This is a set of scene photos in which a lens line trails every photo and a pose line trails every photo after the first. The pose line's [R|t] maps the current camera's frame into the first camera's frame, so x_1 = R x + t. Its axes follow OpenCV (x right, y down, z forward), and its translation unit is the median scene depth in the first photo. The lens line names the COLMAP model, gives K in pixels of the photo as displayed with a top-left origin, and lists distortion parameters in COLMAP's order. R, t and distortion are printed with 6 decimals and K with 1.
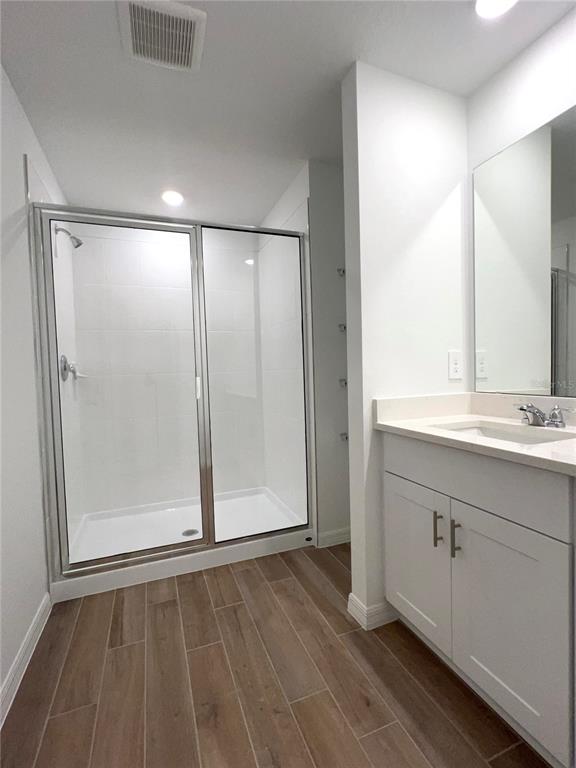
lens RADIAL K [[362.9, 0, 290.5], [0, 362.9, 383.1], [0, 0, 1]] dist [-0.002391, 0.000813]
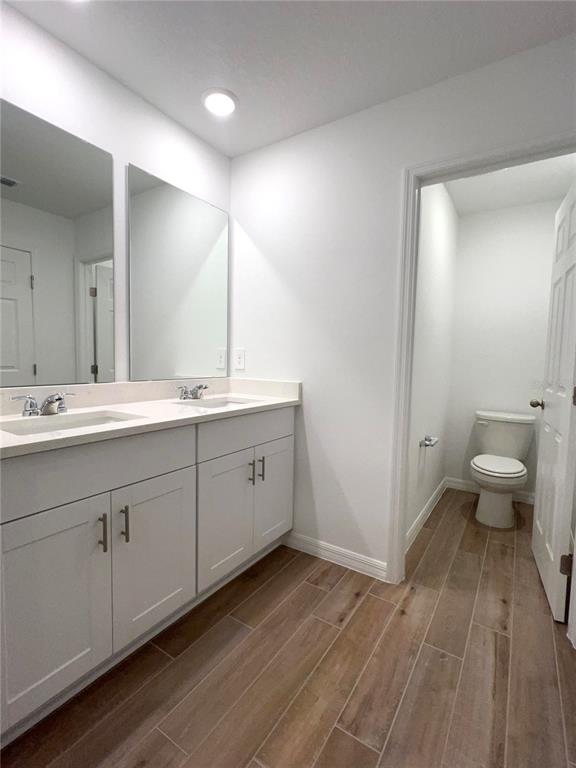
lens RADIAL K [[362.9, 0, 290.5], [0, 362.9, 383.1], [0, 0, 1]] dist [-0.002391, 0.000813]
pose [[-0.582041, -0.040686, 0.812141, -0.460428], [0.023794, 0.997468, 0.067022, -0.020118], [-0.812811, 0.058334, -0.579599, 0.858450]]
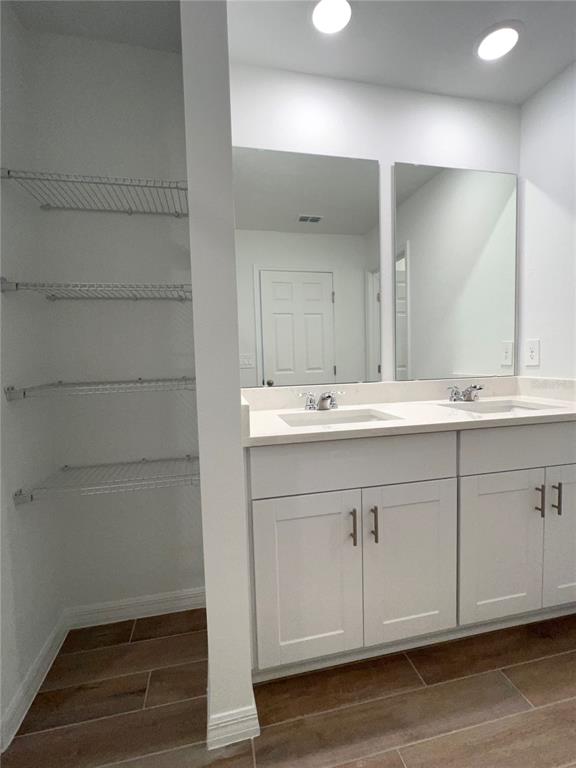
lens RADIAL K [[362.9, 0, 290.5], [0, 362.9, 383.1], [0, 0, 1]] dist [-0.002391, 0.000813]
pose [[0.155665, -0.046755, 0.986703, -0.419596], [0.058595, 0.997557, 0.038025, -0.017238], [-0.986070, 0.051897, 0.158024, 0.758179]]
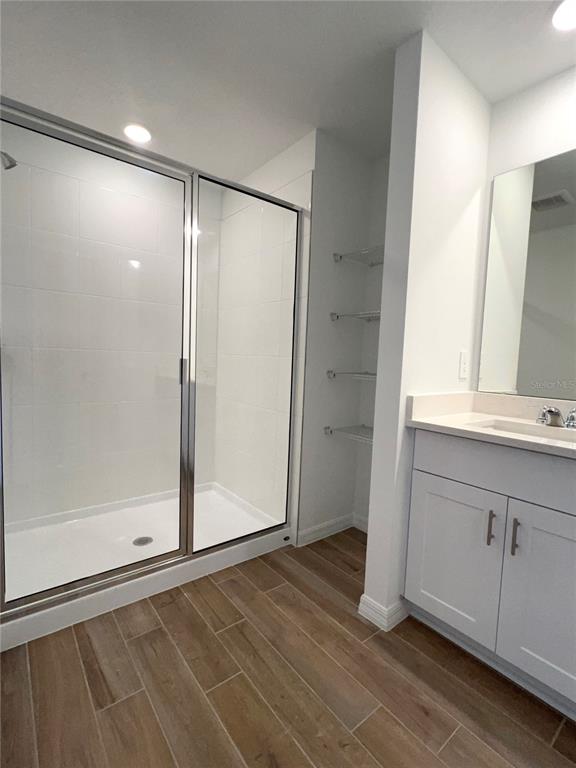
lens RADIAL K [[362.9, 0, 290.5], [0, 362.9, 383.1], [0, 0, 1]] dist [-0.002391, 0.000813]
pose [[0.953085, 0.047011, 0.299031, -0.342420], [-0.057497, 0.997998, 0.026362, 0.004231], [-0.297193, -0.042319, 0.953879, 0.167352]]
